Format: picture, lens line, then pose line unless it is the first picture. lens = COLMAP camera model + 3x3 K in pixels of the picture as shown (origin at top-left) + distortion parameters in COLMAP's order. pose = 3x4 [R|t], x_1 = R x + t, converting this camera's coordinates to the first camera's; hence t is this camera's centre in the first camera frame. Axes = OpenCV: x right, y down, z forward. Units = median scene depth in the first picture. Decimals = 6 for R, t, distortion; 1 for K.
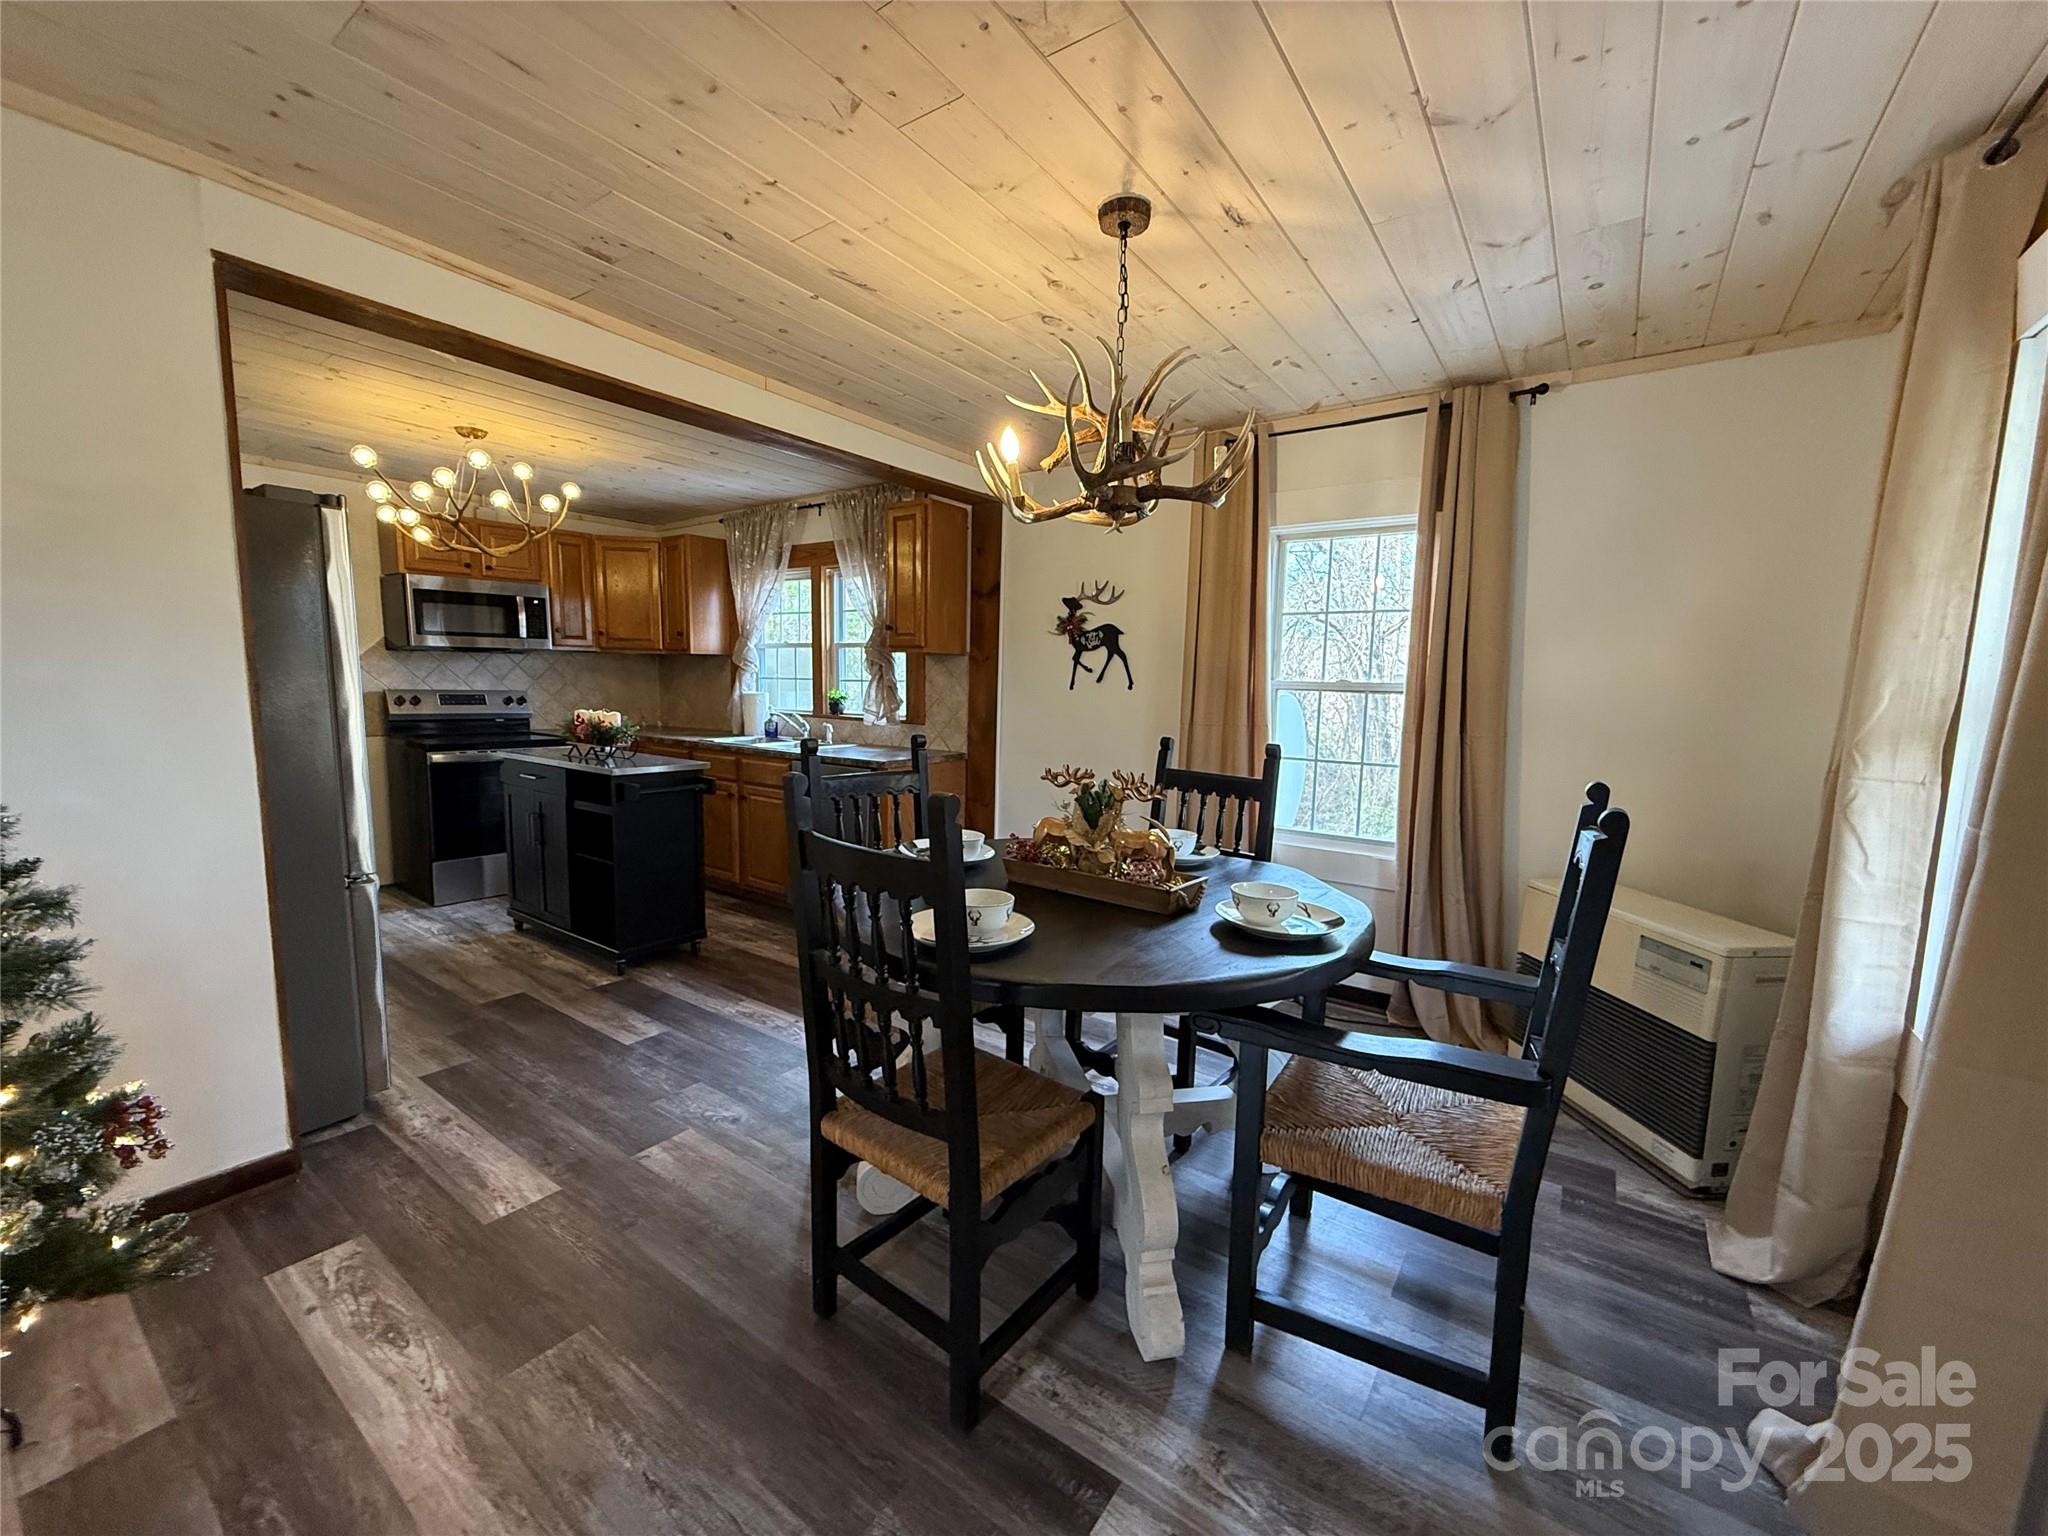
lens RADIAL K [[818.9, 0, 1019.9], [0, 818.9, 775.2], [0, 0, 1]] dist [0.000019, 0.000369]
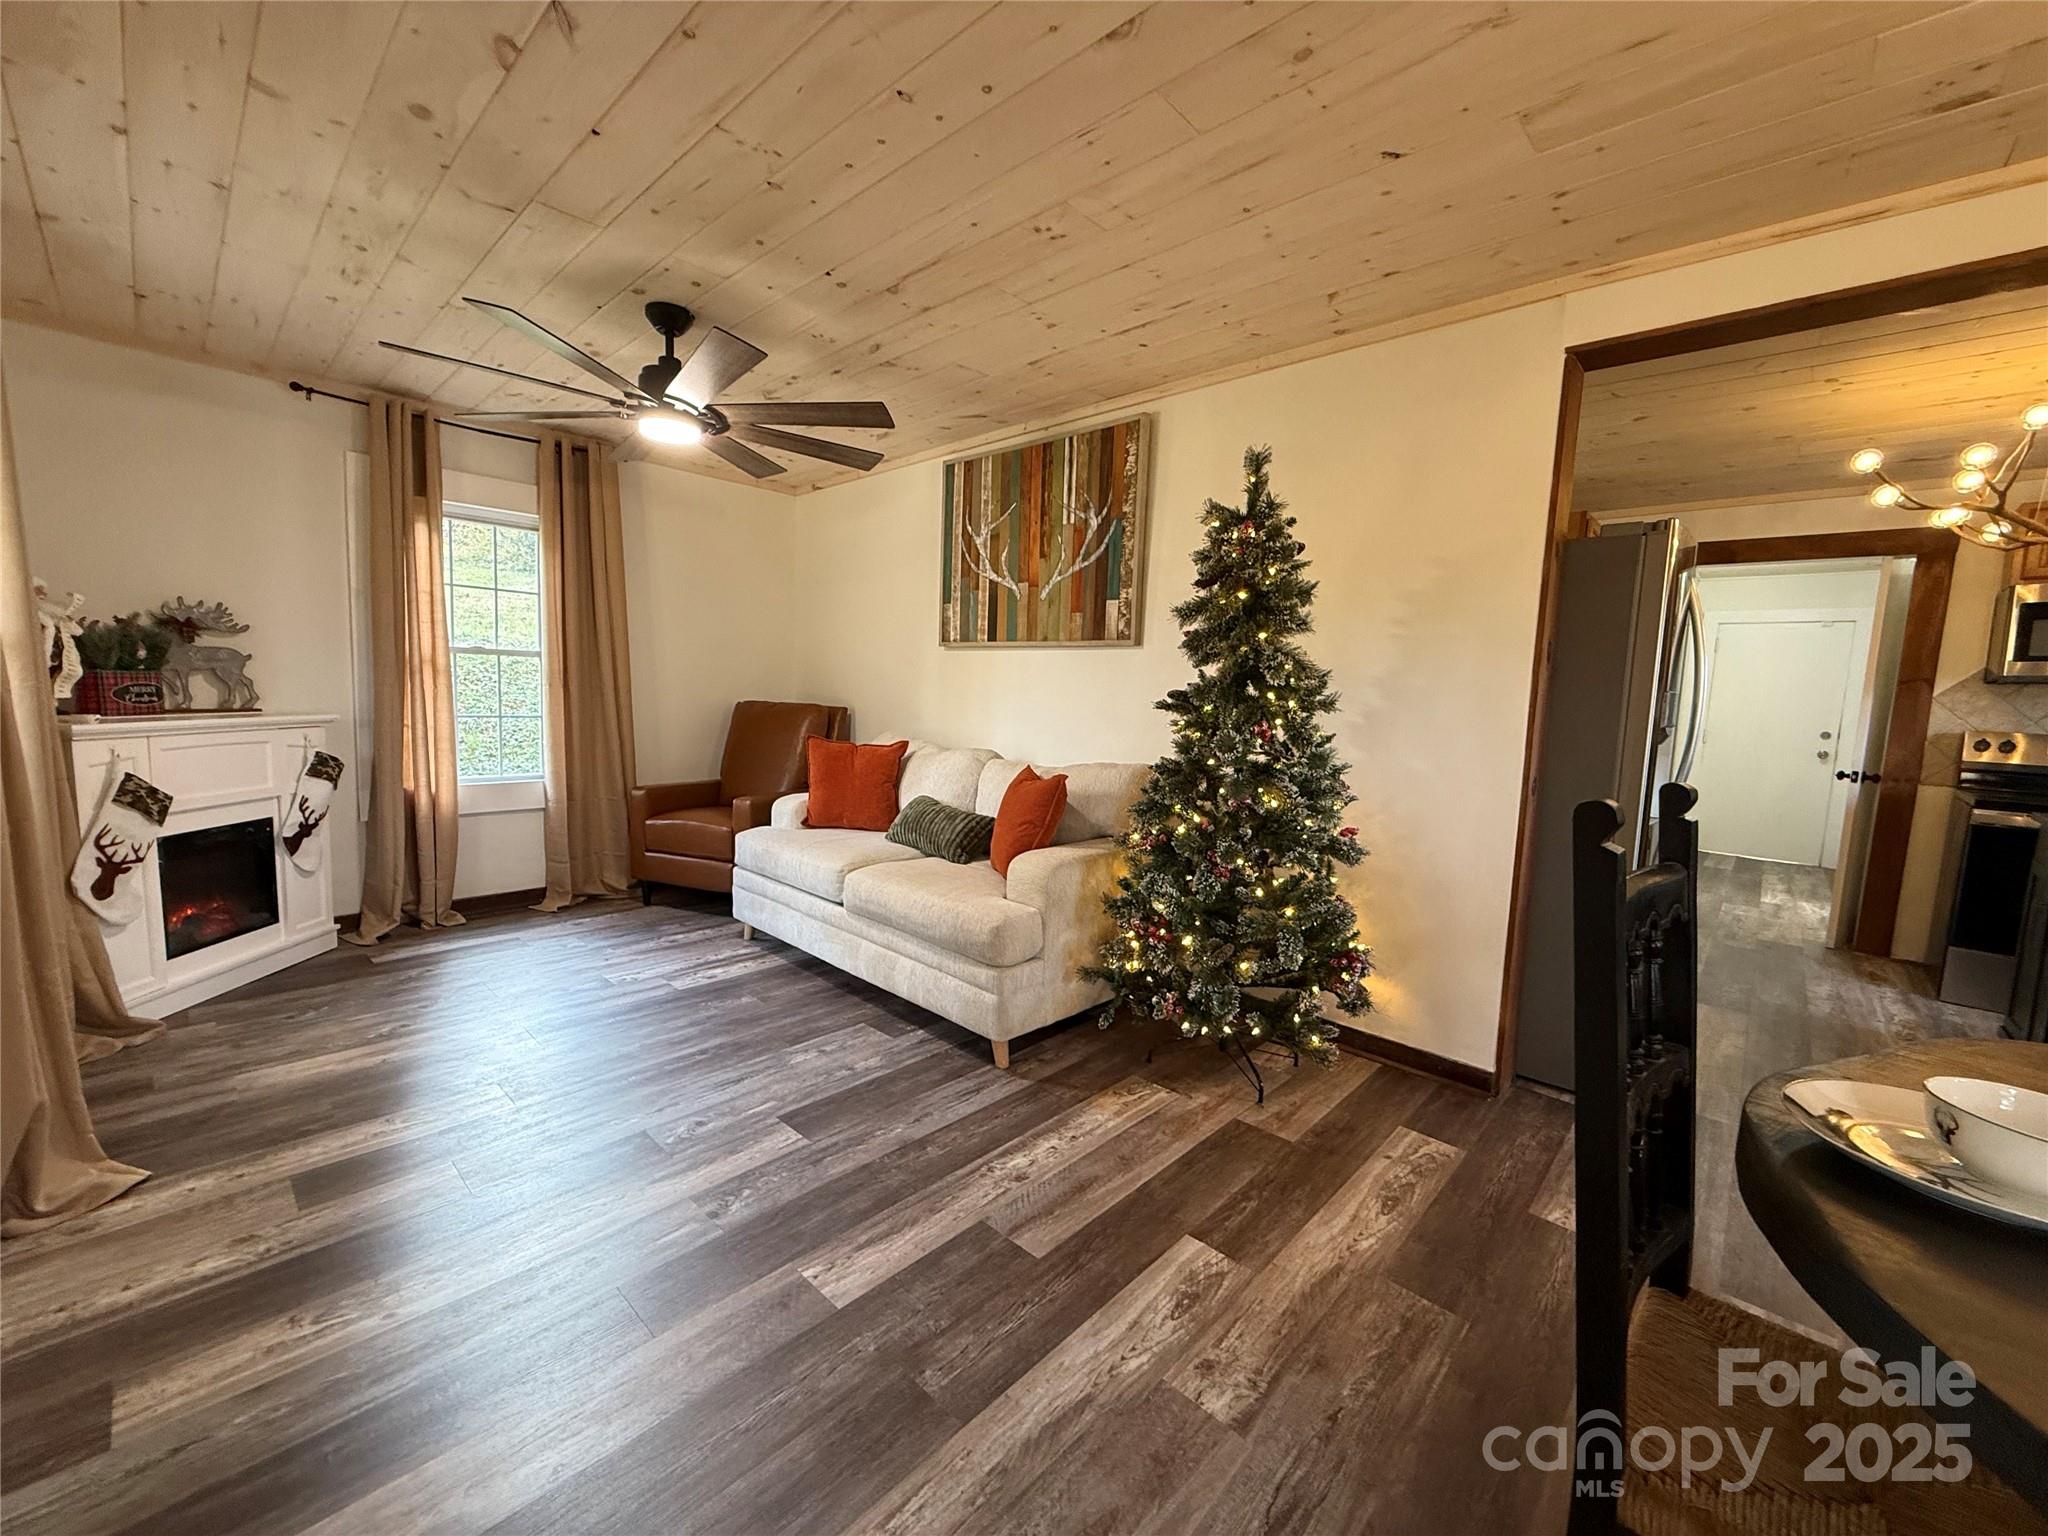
lens RADIAL K [[818.9, 0, 1018.7], [0, 818.9, 773.4], [0, 0, 1]] dist [0.000019, 0.000369]
pose [[-0.131897, 0.079154, -0.988098, 0.447528], [-0.155428, 0.982825, 0.099479, 0.008687], [0.979002, 0.166699, -0.117329, 0.455515]]
